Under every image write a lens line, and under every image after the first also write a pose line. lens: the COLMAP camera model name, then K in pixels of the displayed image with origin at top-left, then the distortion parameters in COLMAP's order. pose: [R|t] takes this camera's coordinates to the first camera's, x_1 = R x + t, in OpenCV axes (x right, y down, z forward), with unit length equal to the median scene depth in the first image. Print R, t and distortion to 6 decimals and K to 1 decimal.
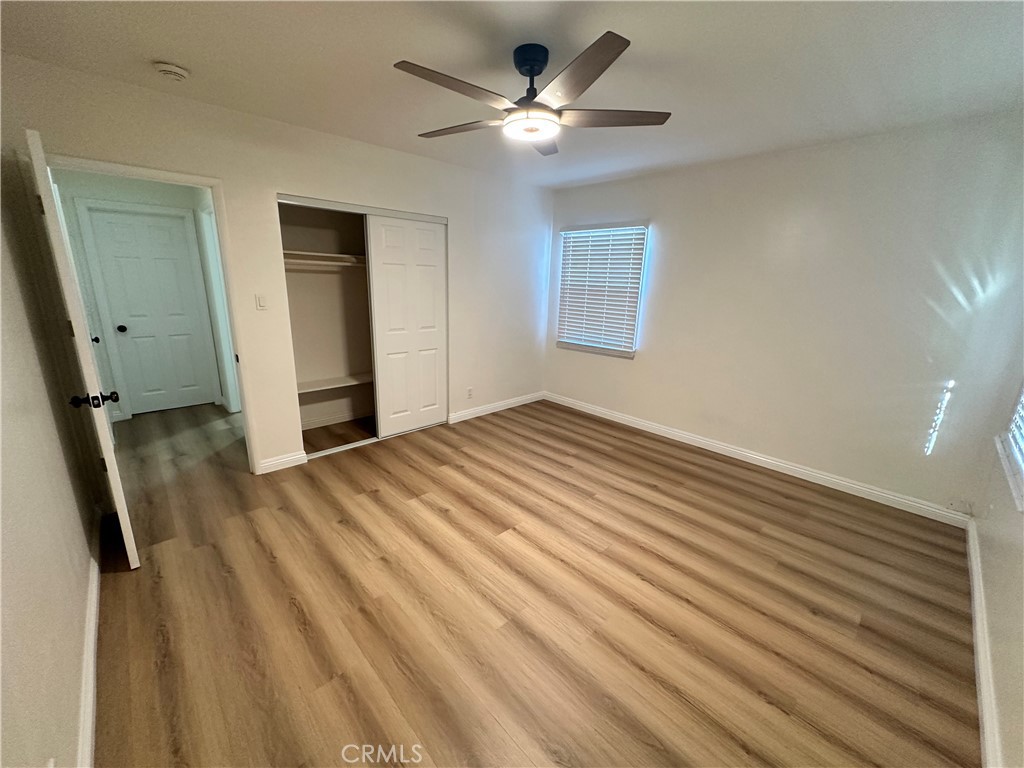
lens RADIAL K [[406.5, 0, 513.6], [0, 406.5, 378.2], [0, 0, 1]] dist [-0.001048, -0.000023]
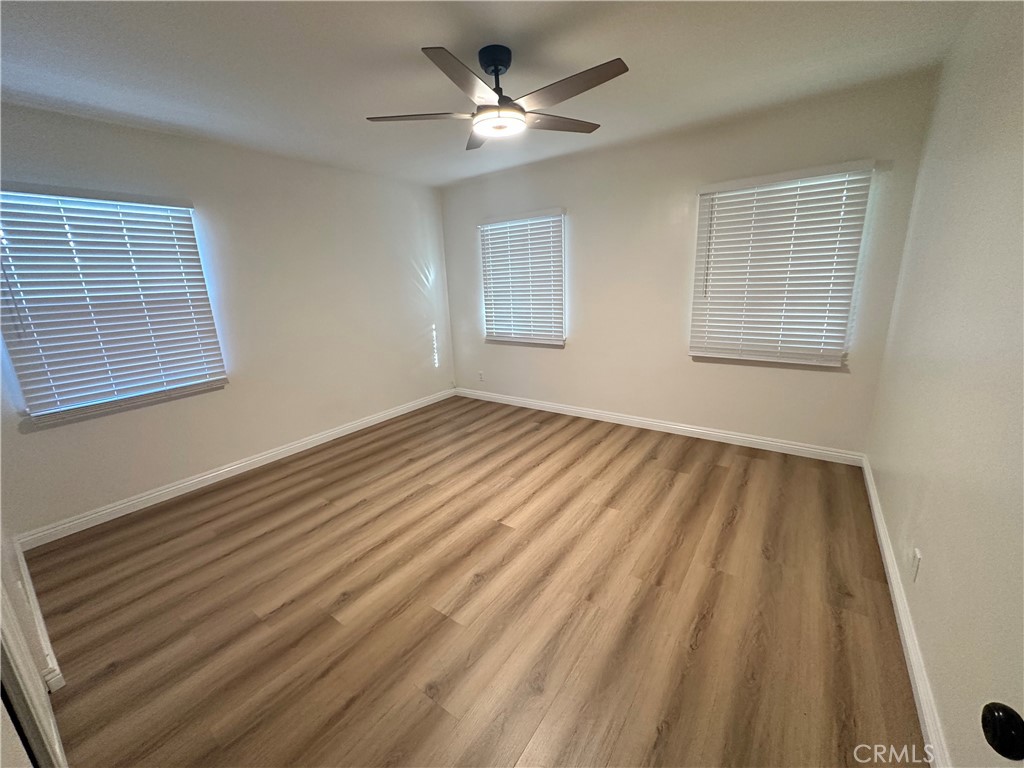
lens RADIAL K [[406.5, 0, 509.2], [0, 406.5, 378.1], [0, 0, 1]] dist [-0.001048, -0.000023]
pose [[-0.177519, -0.254926, 0.950526, -0.765805], [0.275438, 0.914395, 0.296676, -0.211666], [-0.944786, 0.314476, -0.092107, 0.854963]]
